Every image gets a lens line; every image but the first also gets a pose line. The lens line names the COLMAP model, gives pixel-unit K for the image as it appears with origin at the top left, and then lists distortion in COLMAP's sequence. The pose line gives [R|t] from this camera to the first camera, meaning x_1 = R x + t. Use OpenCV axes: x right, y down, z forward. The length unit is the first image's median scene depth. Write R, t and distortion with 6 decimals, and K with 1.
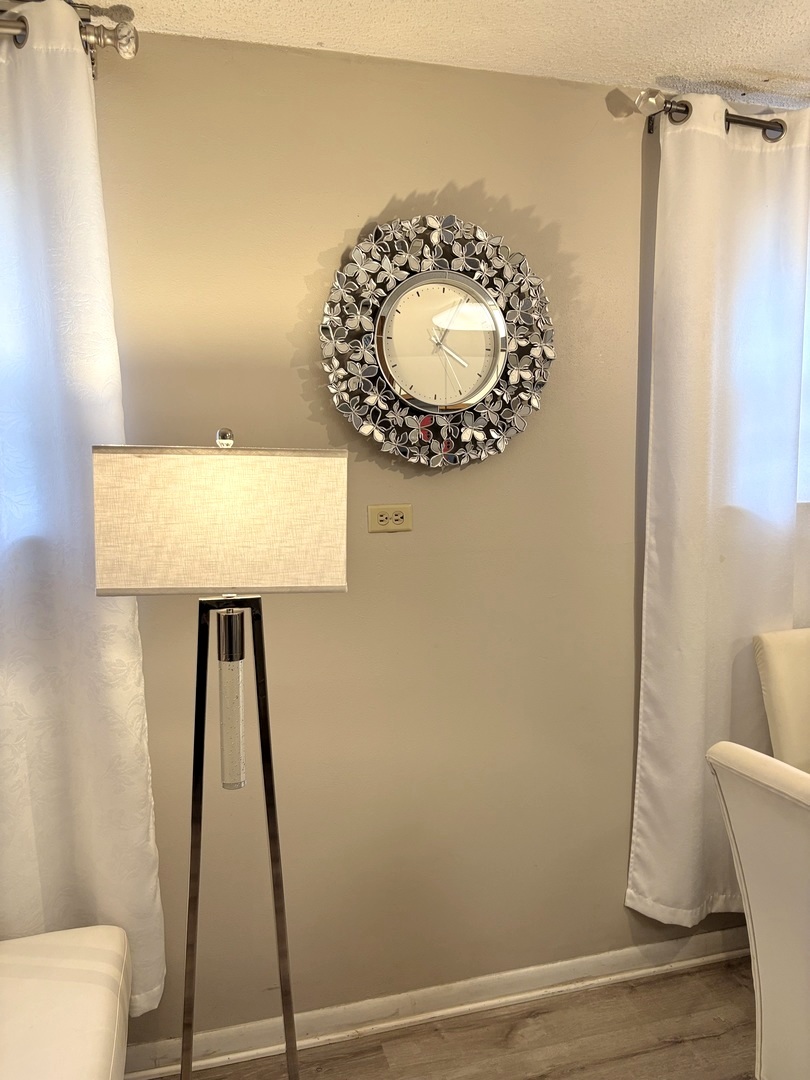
lens RADIAL K [[820.1, 0, 405.4], [0, 820.1, 543.0], [0, 0, 1]] dist [0.037703, -0.040618]
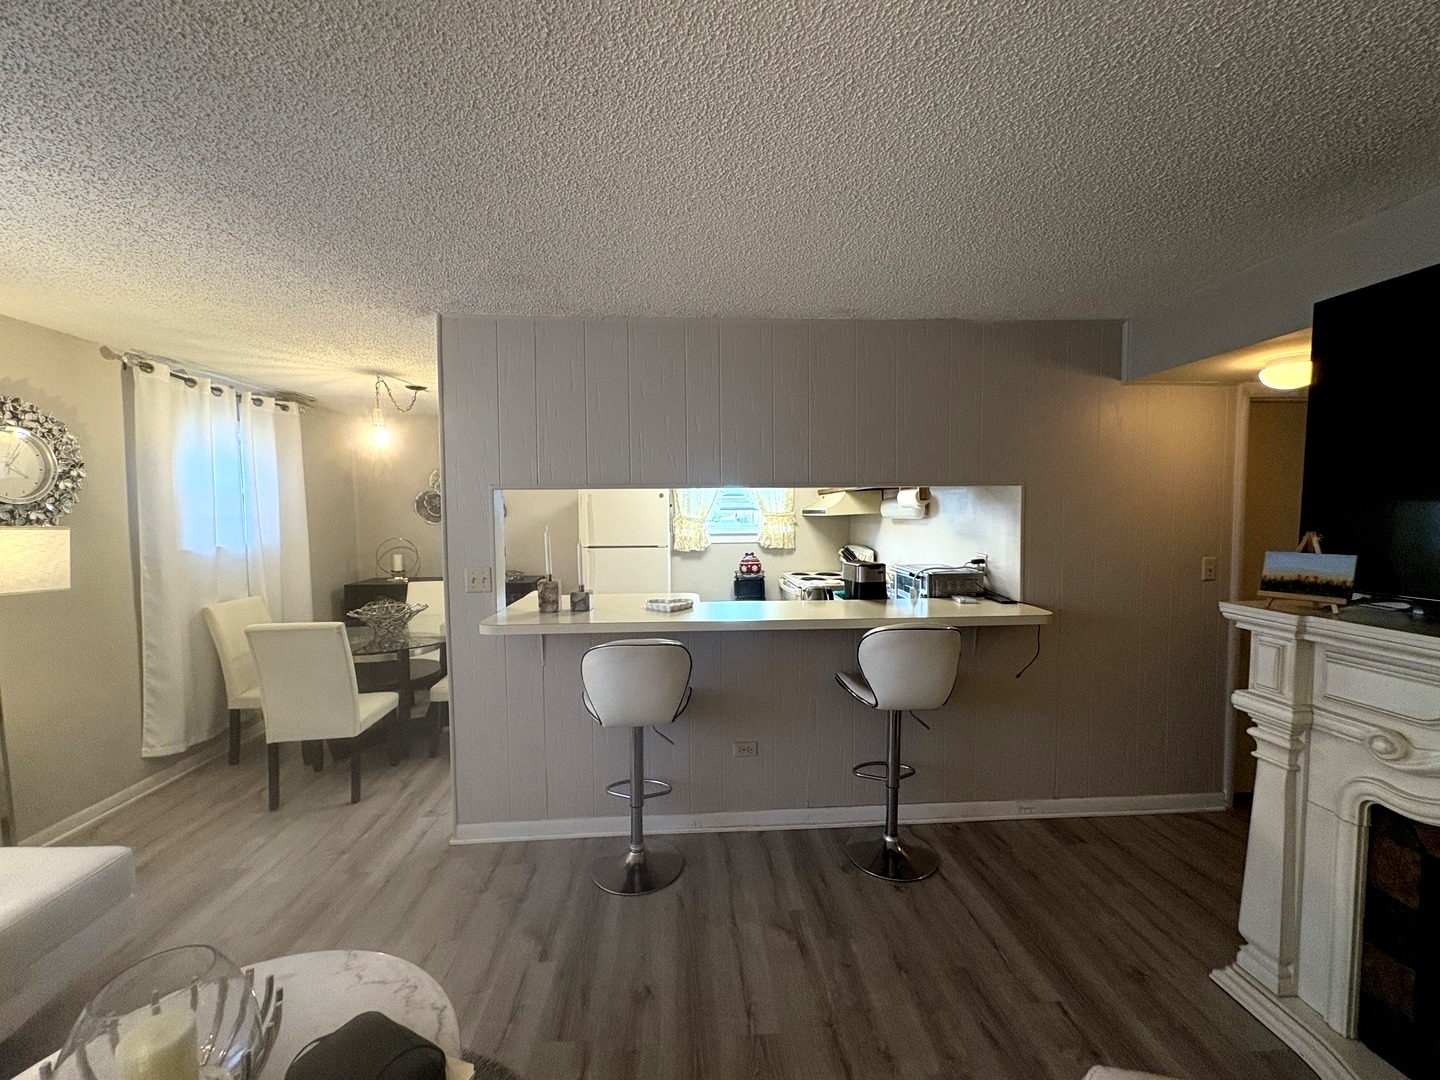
lens RADIAL K [[575.0, 0, 722.3], [0, 575.0, 542.1], [0, 0, 1]] dist [0.000556, -0.000295]
pose [[0.202552, -0.035964, 0.978611, -0.853386], [0.098764, 0.994980, 0.016124, 0.054883], [-0.974278, 0.093386, 0.205087, -0.730343]]
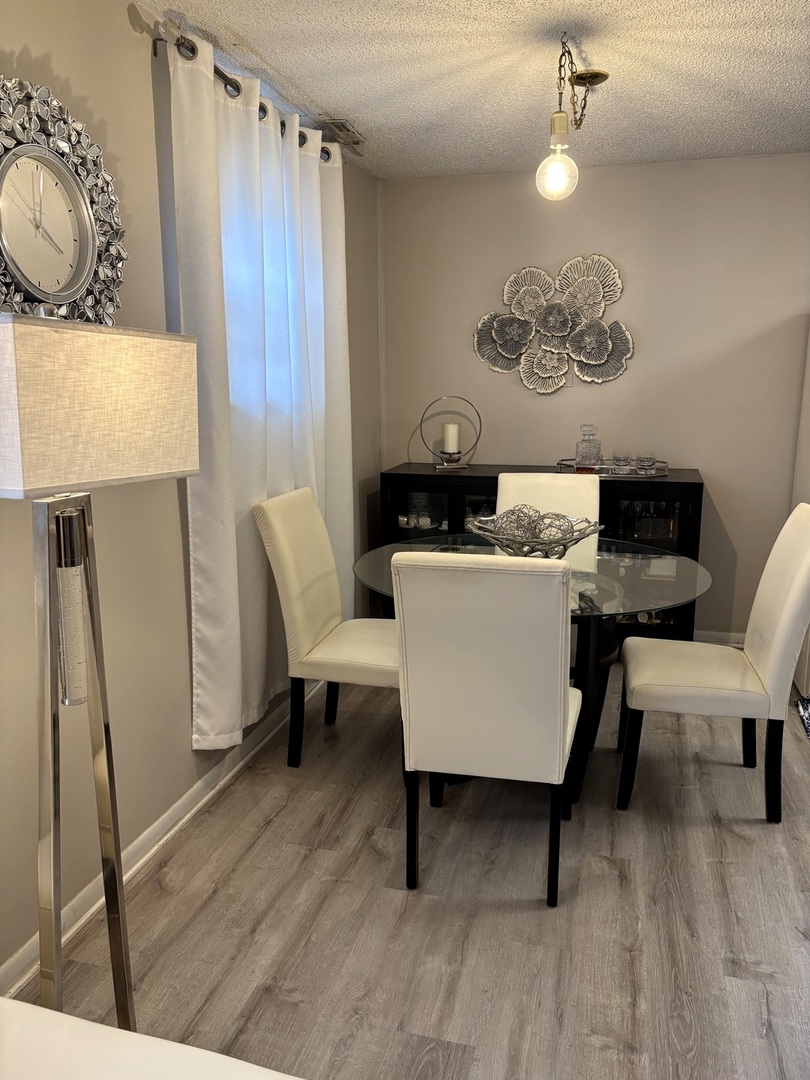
lens RADIAL K [[820.1, 0, 405.7], [0, 820.1, 542.4], [0, 0, 1]] dist [0.037703, -0.040618]
pose [[0.517464, -0.155352, 0.841485, -0.576724], [0.076372, 0.987842, 0.135407, 0.015915], [-0.852290, -0.005803, 0.523038, 0.150350]]
